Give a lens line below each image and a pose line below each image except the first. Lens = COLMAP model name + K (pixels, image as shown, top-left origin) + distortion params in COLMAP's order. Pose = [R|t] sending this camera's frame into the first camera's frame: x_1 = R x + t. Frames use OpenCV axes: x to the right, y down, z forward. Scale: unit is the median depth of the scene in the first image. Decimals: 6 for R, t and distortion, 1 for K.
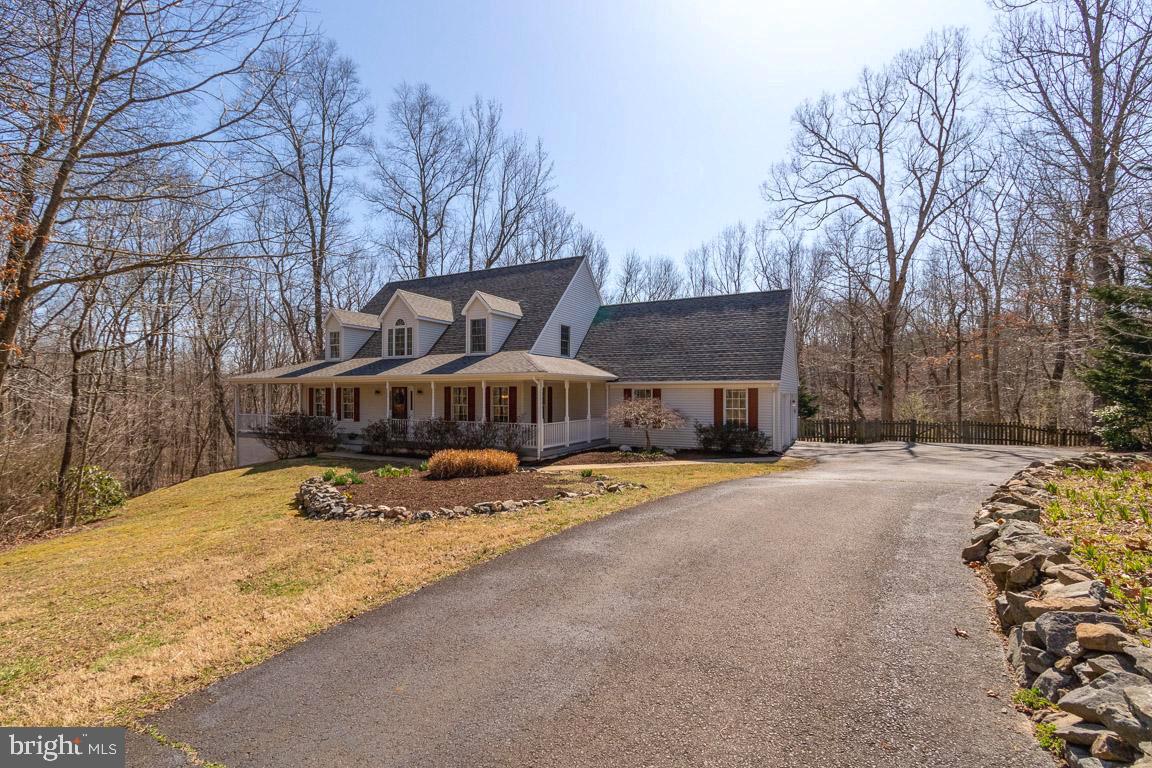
lens RADIAL K [[527.5, 0, 567.9], [0, 527.5, 390.1], [0, 0, 1]] dist [0.006600, -0.000959]
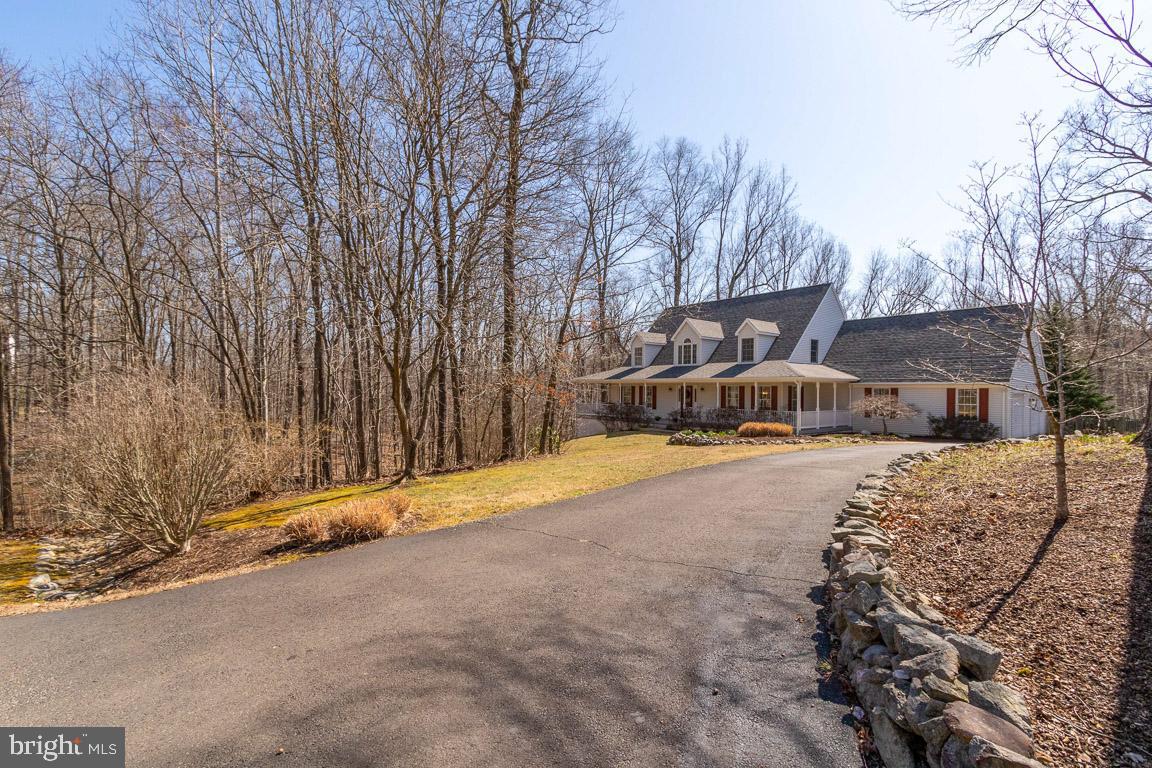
lens RADIAL K [[527.5, 0, 569.5], [0, 527.5, 391.2], [0, 0, 1]] dist [0.006600, -0.000959]
pose [[0.917514, 0.008233, -0.397618, -0.041050], [-0.004940, 0.999944, 0.009307, -0.002833], [0.397672, -0.006575, 0.917504, -0.452629]]
